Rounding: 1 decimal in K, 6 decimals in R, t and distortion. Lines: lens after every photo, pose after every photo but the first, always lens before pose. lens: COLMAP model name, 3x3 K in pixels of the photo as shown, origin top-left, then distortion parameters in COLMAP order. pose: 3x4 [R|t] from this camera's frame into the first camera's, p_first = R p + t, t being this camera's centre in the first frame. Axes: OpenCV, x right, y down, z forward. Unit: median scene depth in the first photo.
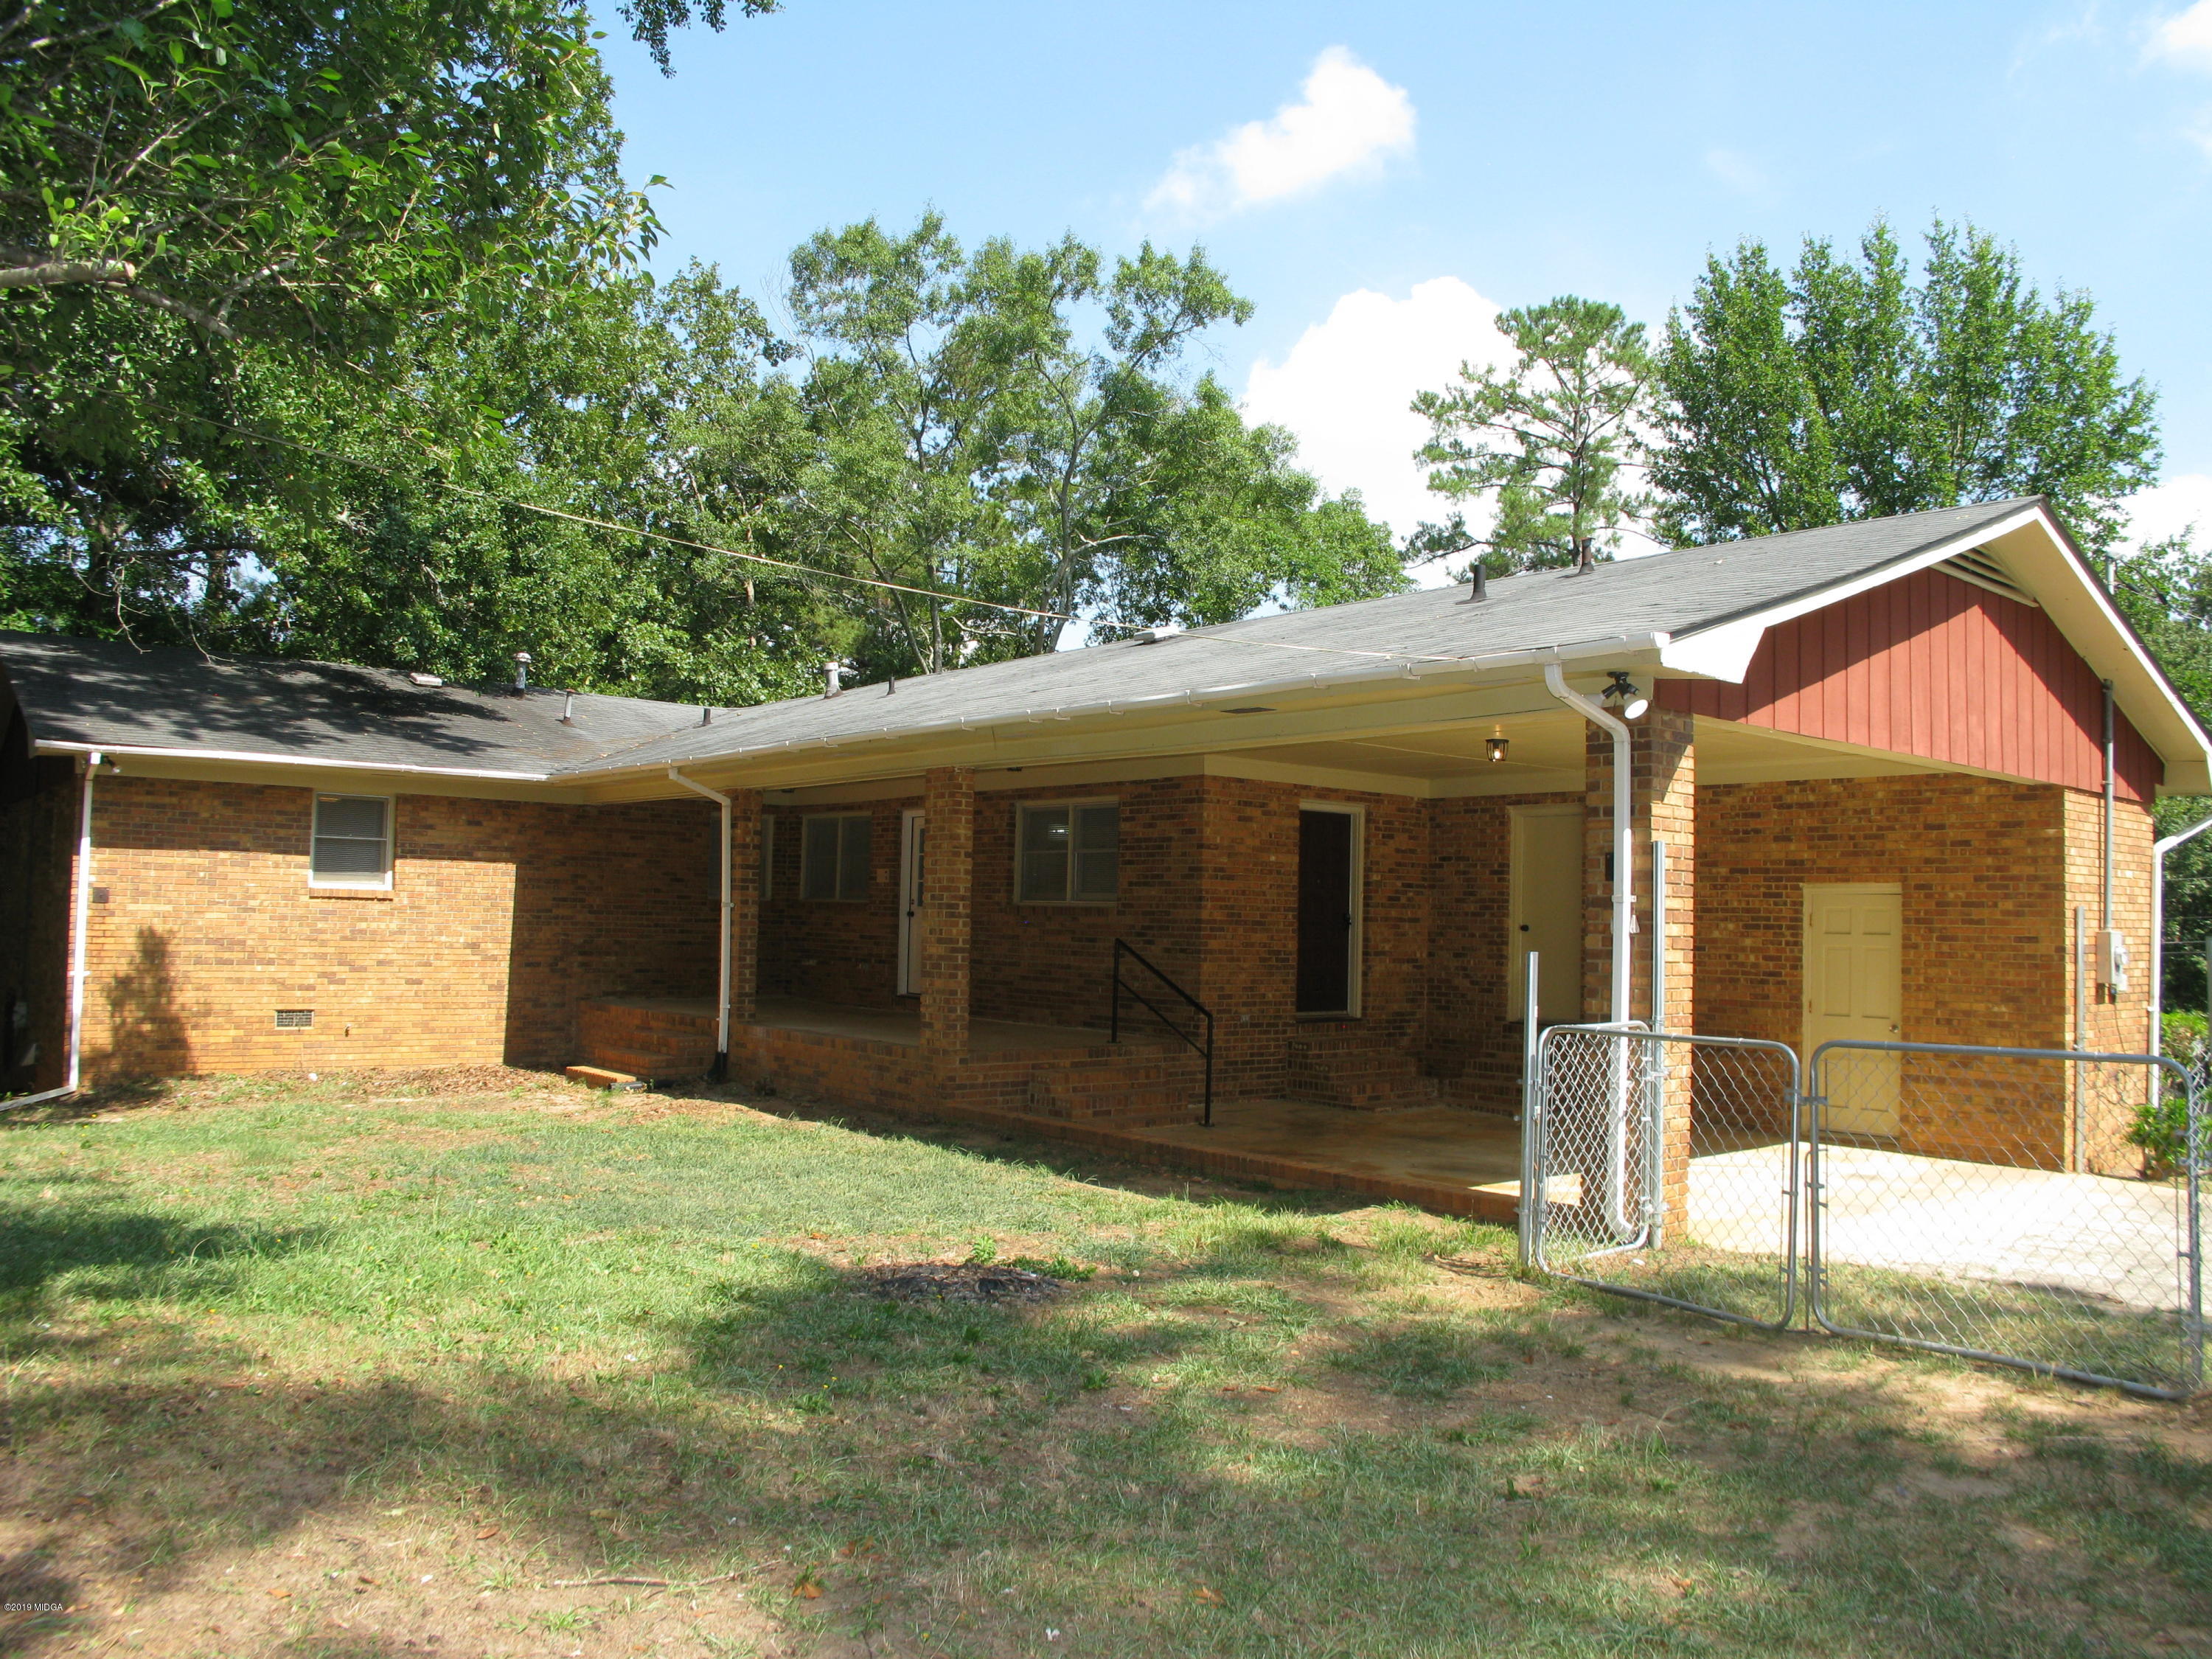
lens RADIAL K [[1687.5, 0, 1105.4], [0, 1687.5, 827.1], [0, 0, 1]] dist [-0.169033, 0.101271]
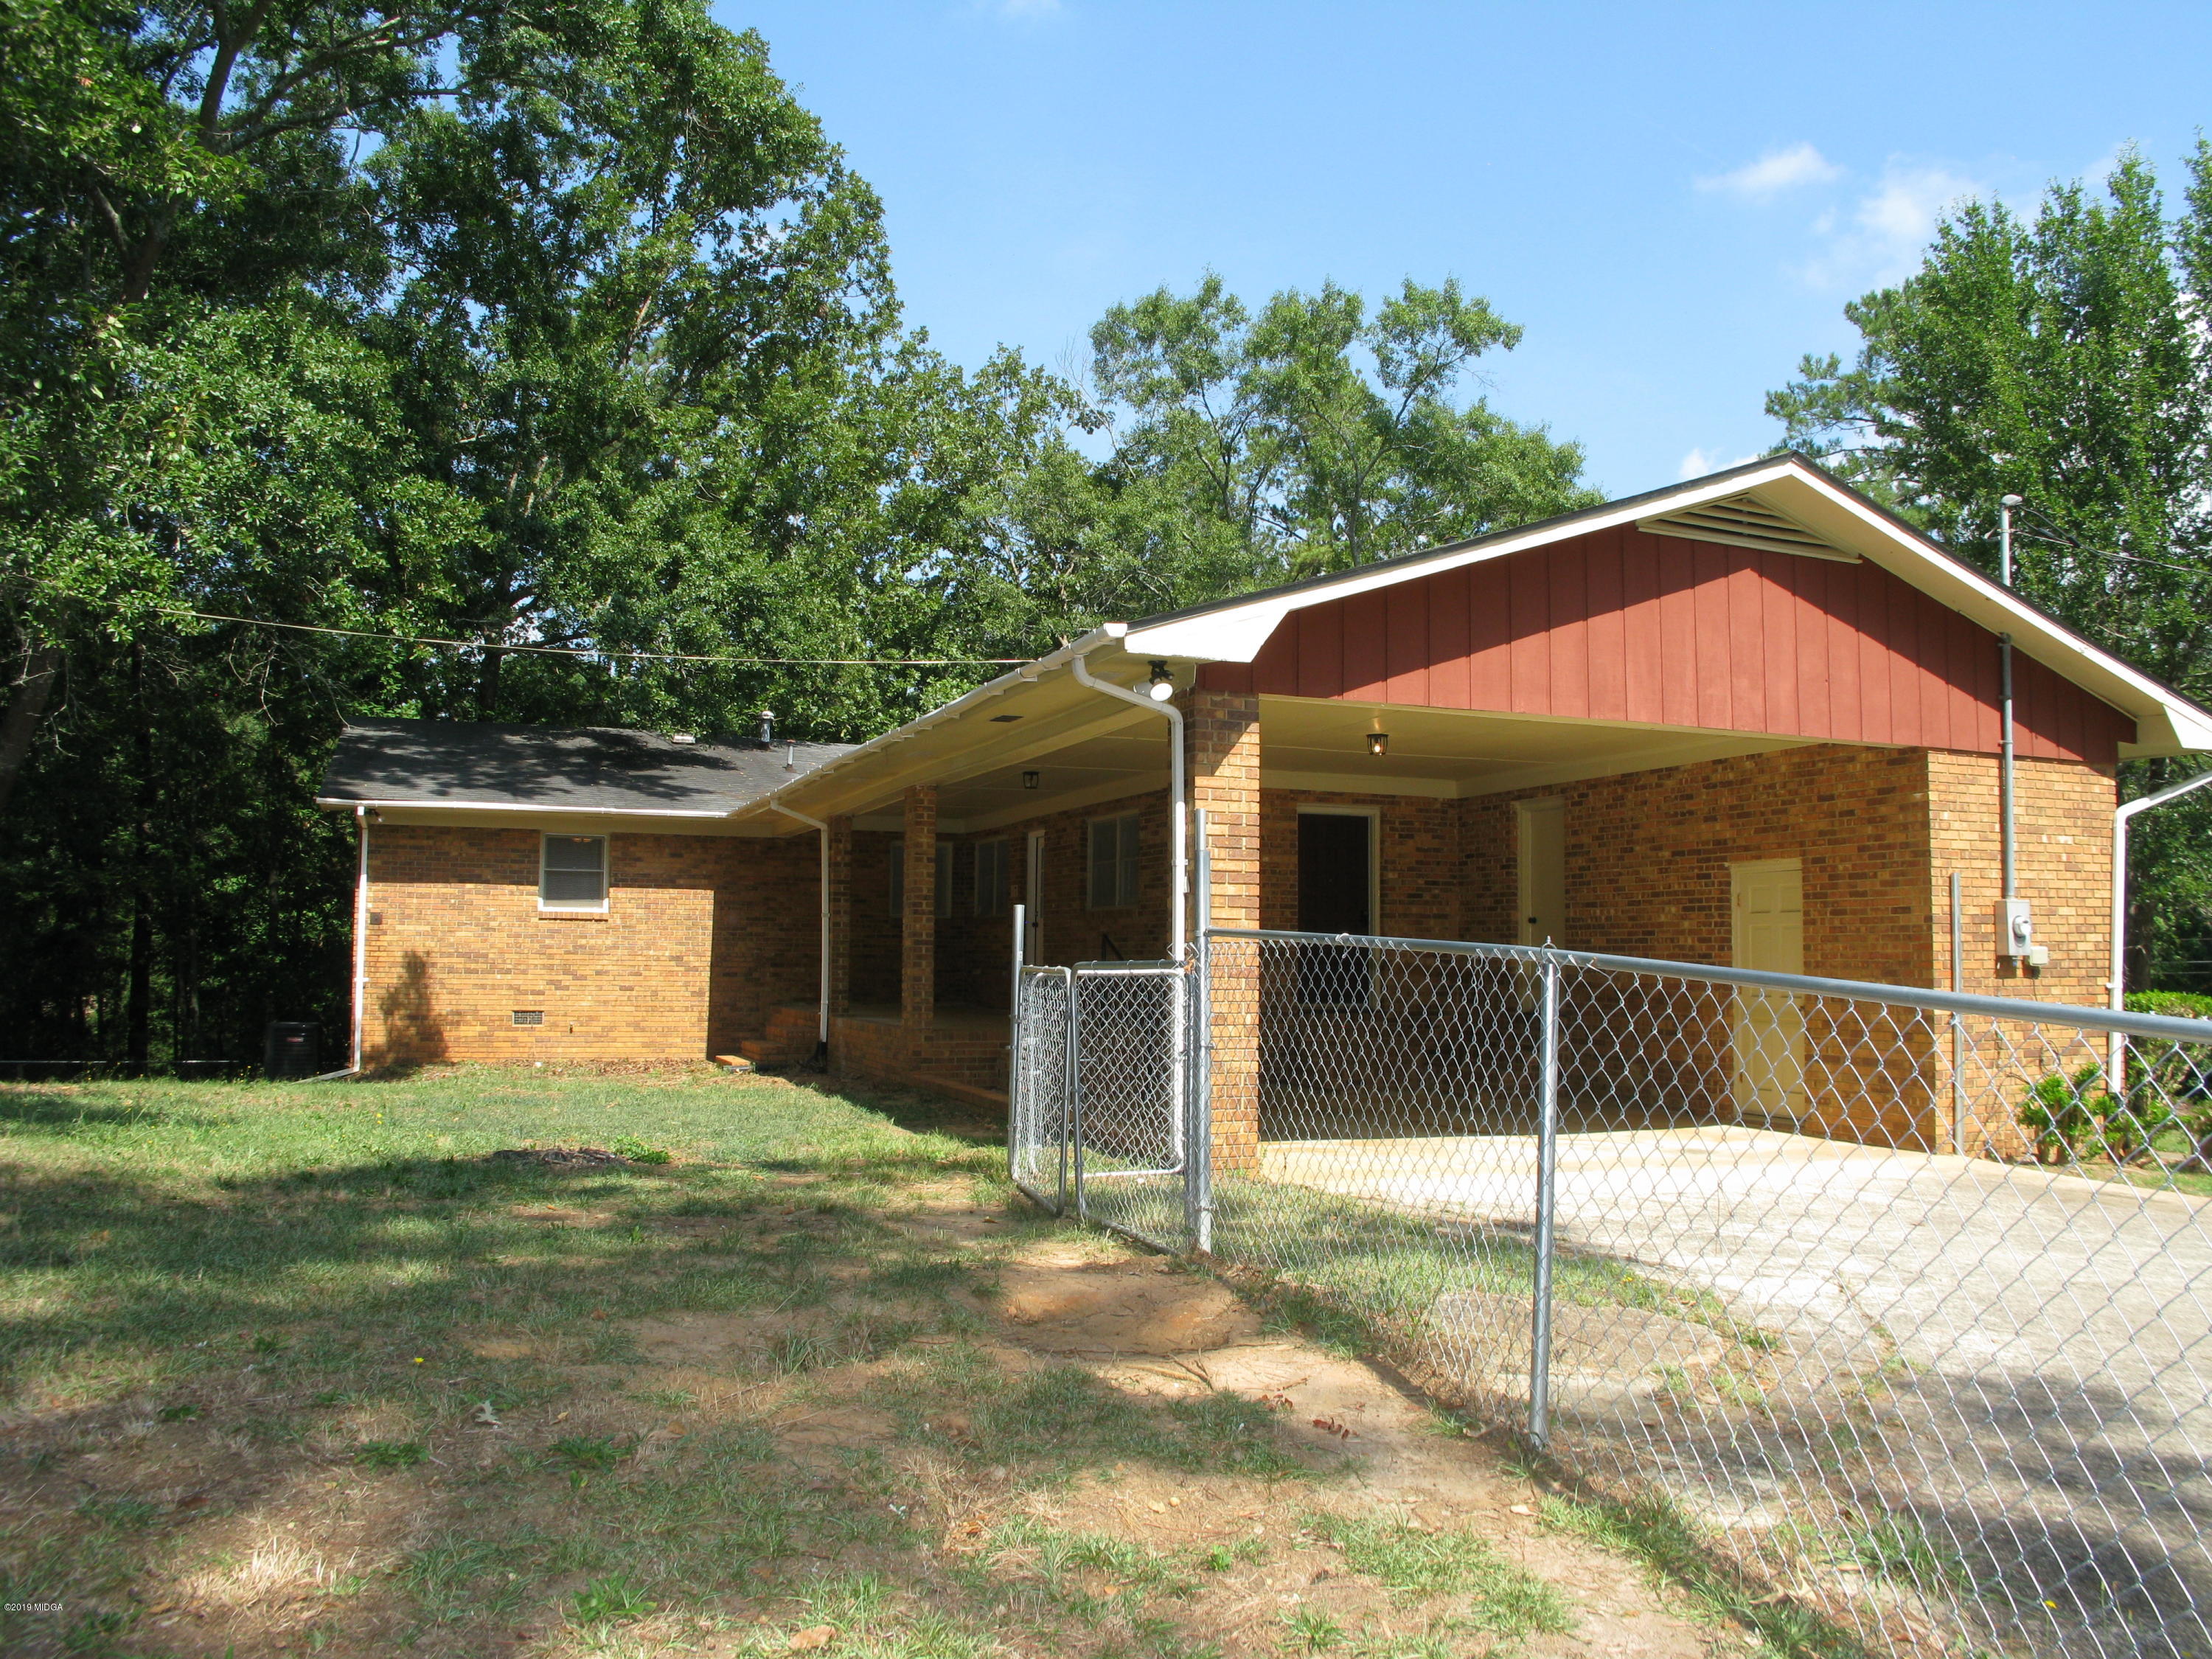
lens RADIAL K [[1687.5, 0, 1115.8], [0, 1687.5, 846.0], [0, 0, 1]] dist [-0.169033, 0.101271]
pose [[0.948144, -0.035885, -0.315810, 0.314550], [0.030595, 0.999296, -0.021695, 0.027719], [0.316367, 0.010908, 0.948574, -0.046940]]
